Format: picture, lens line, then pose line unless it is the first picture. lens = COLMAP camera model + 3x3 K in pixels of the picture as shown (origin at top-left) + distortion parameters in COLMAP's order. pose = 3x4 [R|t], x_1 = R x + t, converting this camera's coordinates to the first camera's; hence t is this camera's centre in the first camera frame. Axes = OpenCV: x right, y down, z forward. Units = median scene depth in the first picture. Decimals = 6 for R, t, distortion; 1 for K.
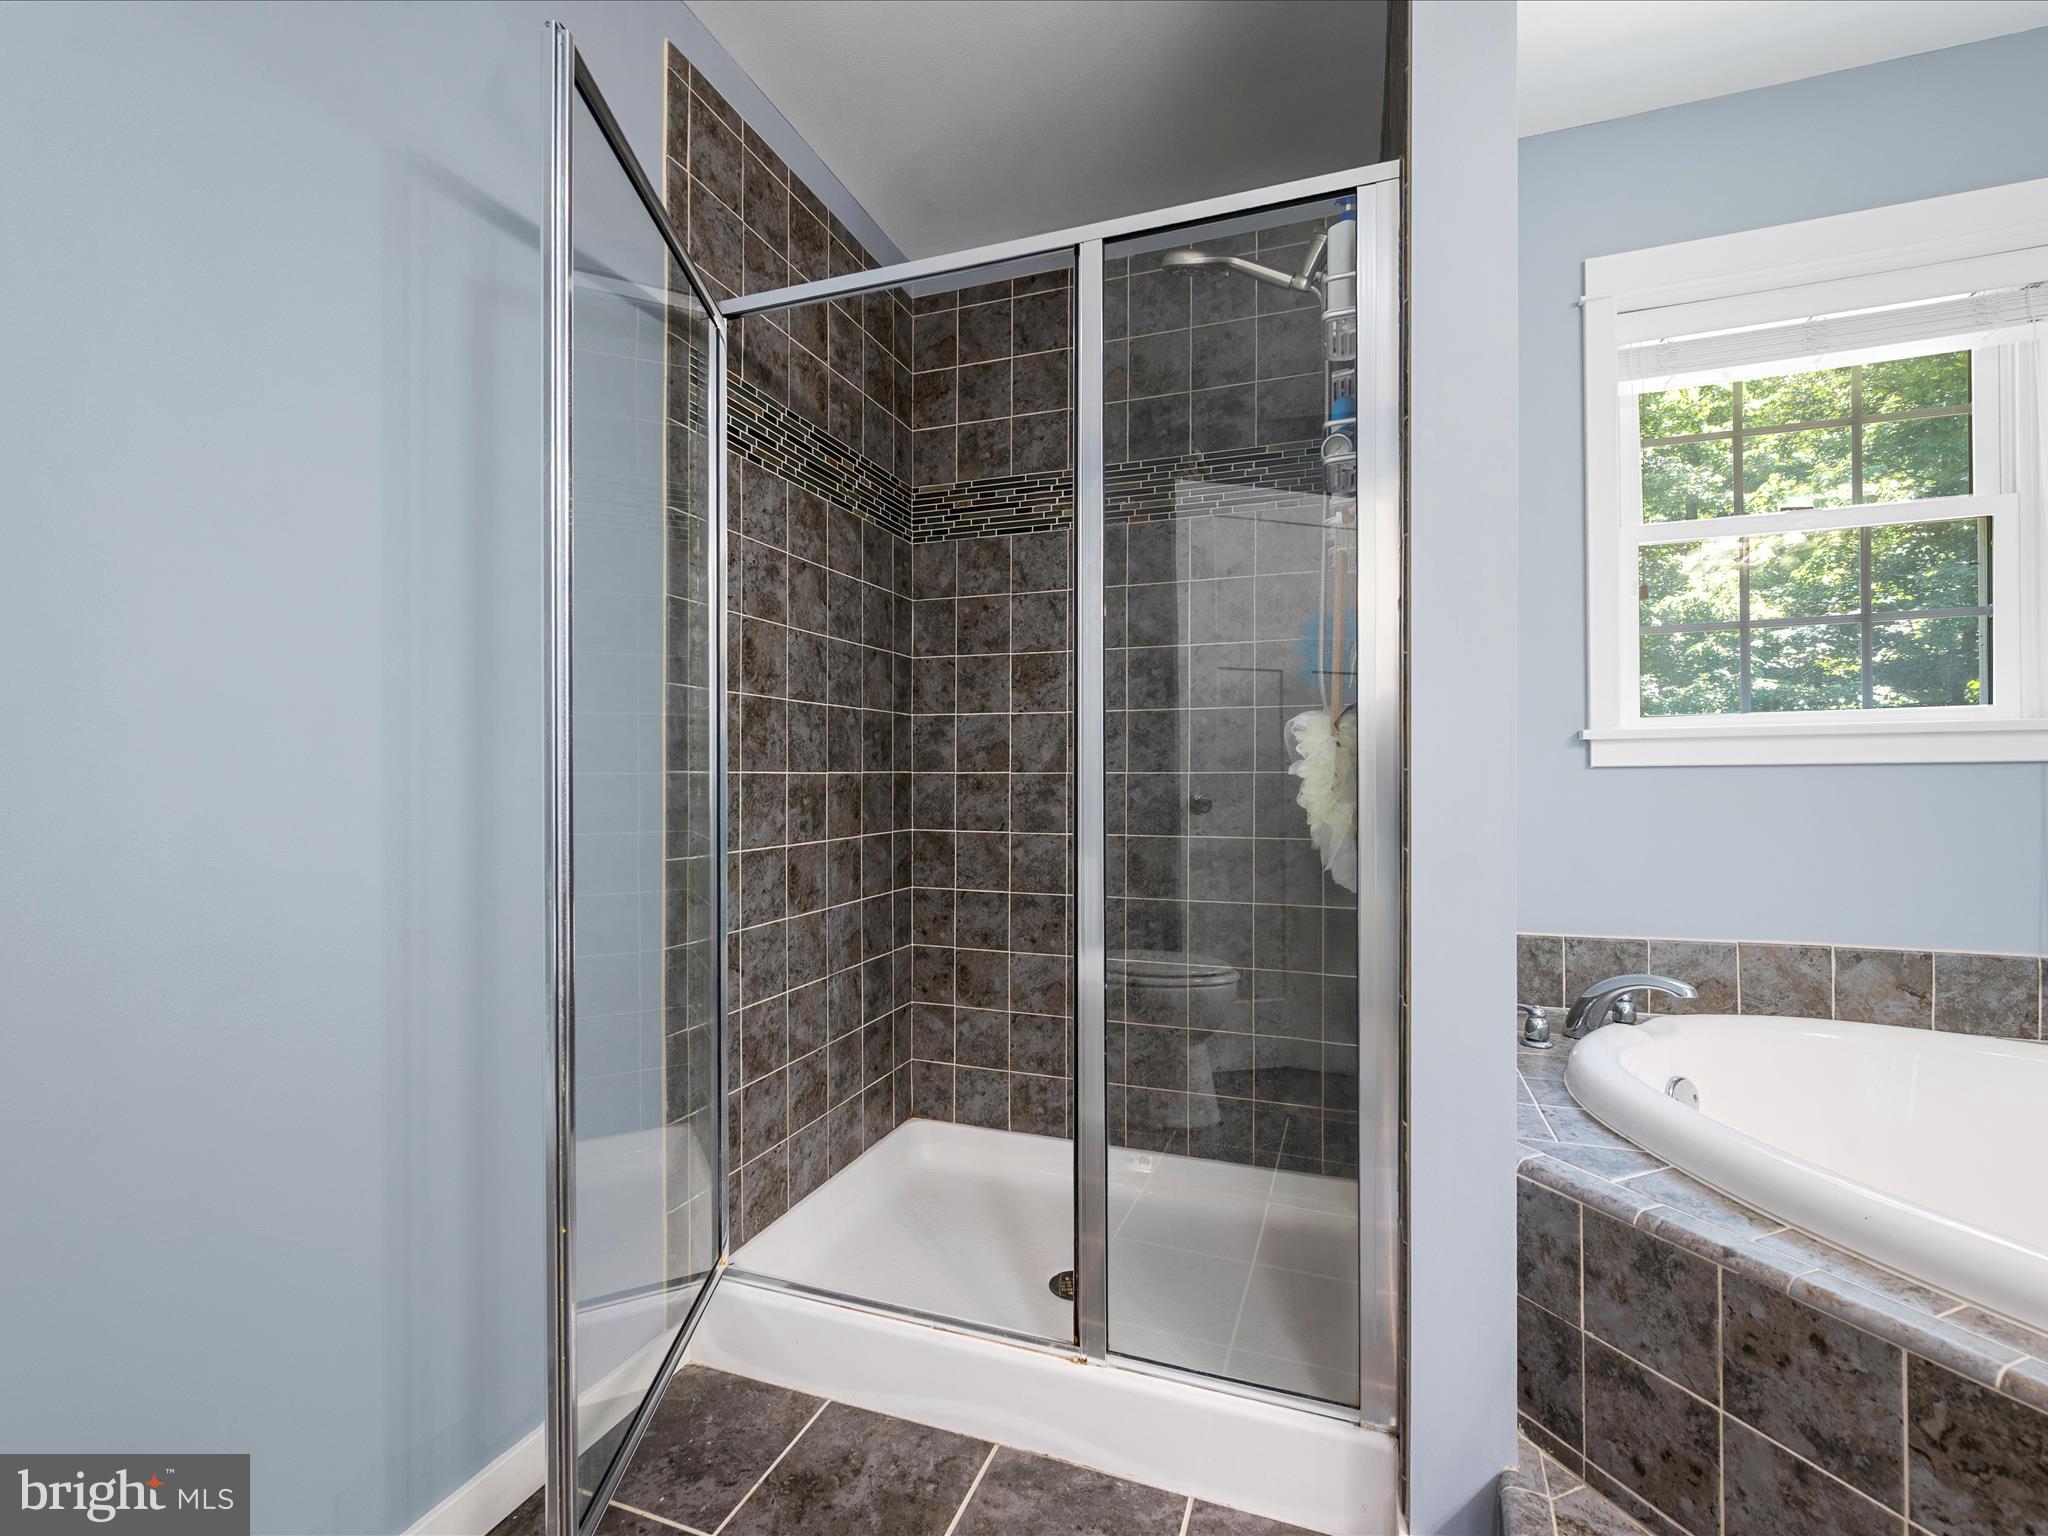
lens RADIAL K [[912.8, 0, 1028.6], [0, 912.8, 775.6], [0, 0, 1]] dist [-0.000063, -0.000212]
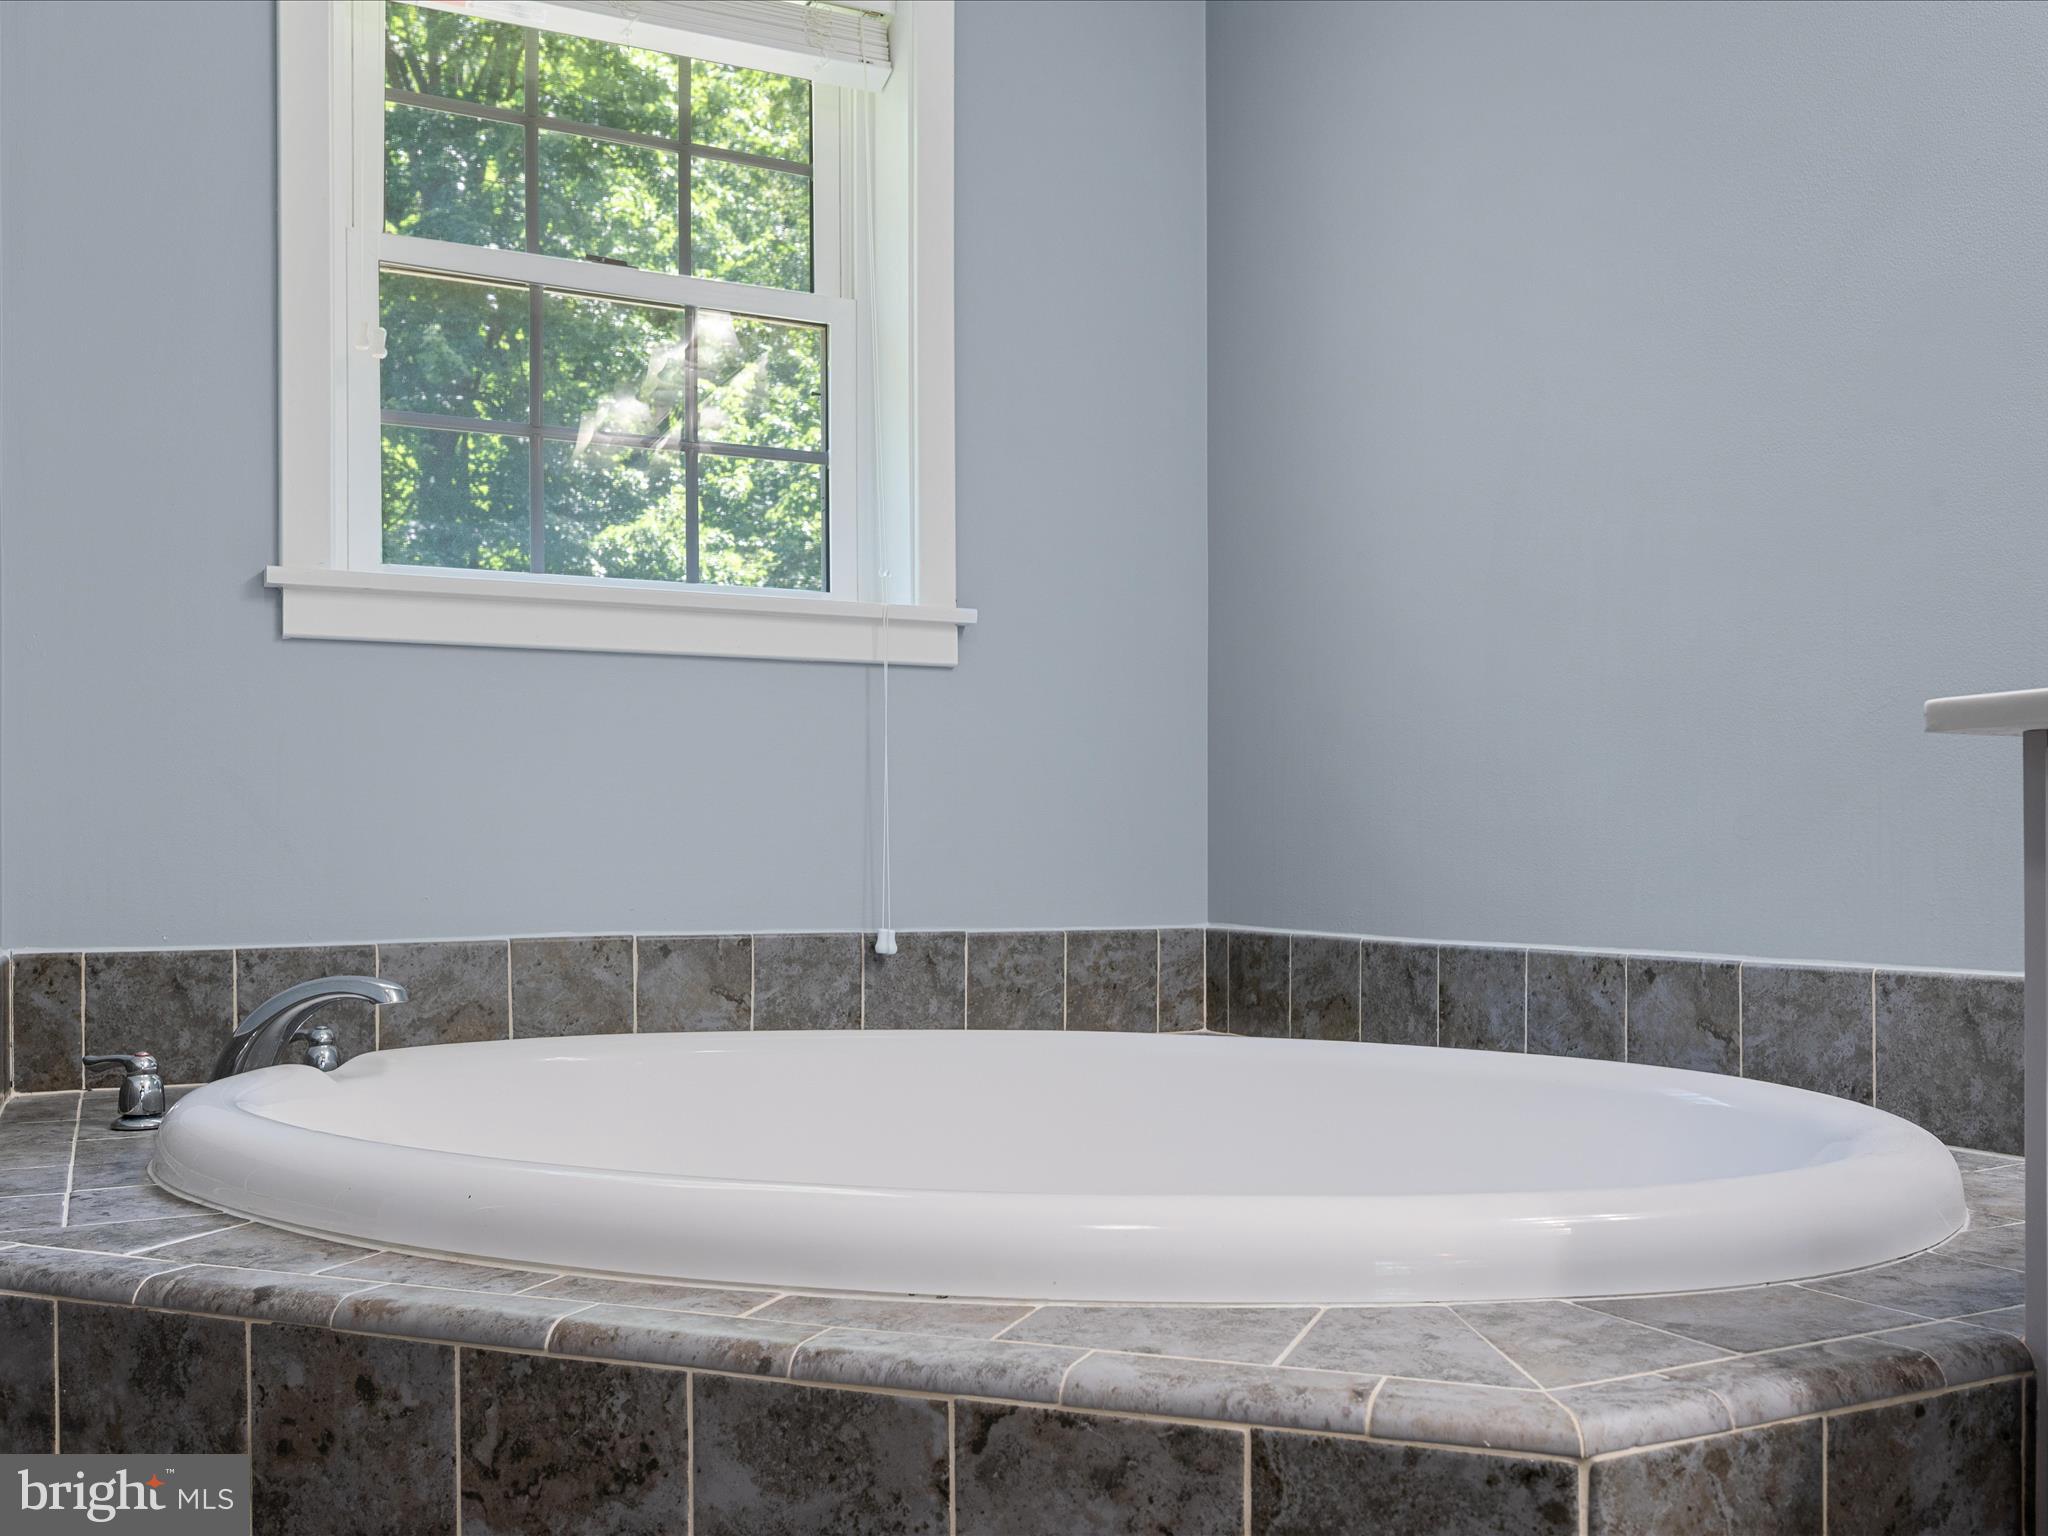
lens RADIAL K [[1804.3, 0, 1020.6], [0, 1804.3, 853.5], [0, 0, 1]] dist [-0.004321, -0.002708]
pose [[0.684851, 0.002945, 0.728678, 0.138539], [-0.003616, 0.999993, -0.000643, 0.126899], [-0.728675, -0.002194, 0.684857, -0.066908]]
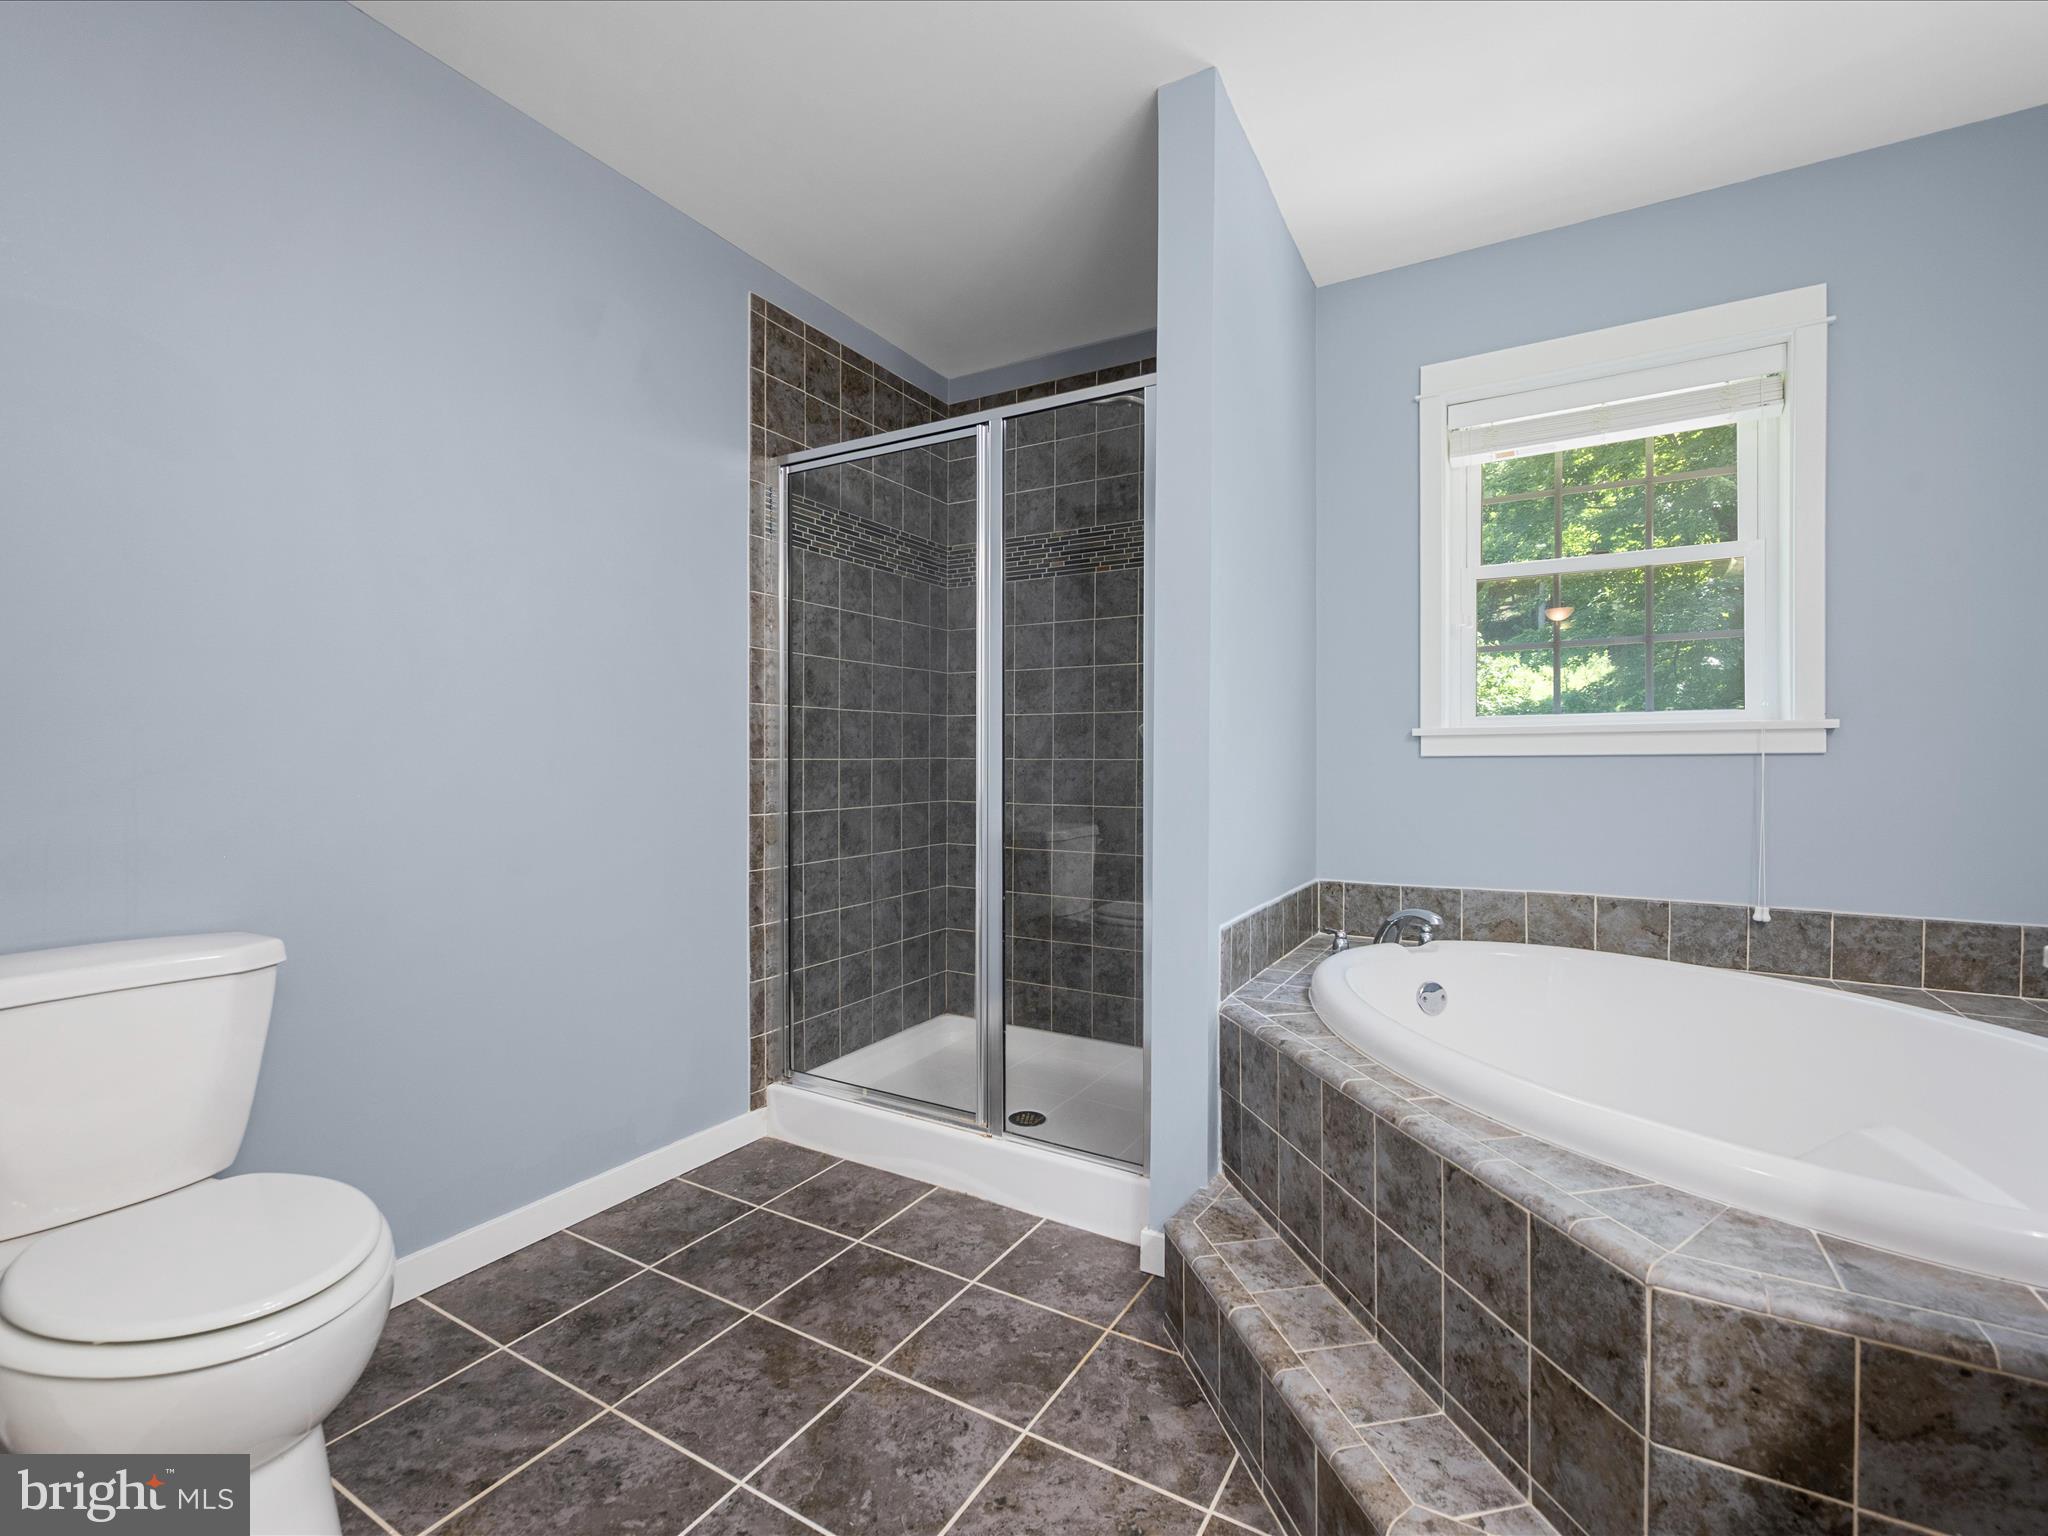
lens RADIAL K [[910.0, 0, 1035.8], [0, 910.0, 765.3], [0, 0, 1]] dist [-0.000083, -0.000109]
pose [[0.984617, 0.004055, -0.174677, 0.316830], [-0.002368, 0.999948, 0.009869, -0.009047], [0.174708, -0.009304, 0.984576, -0.402737]]
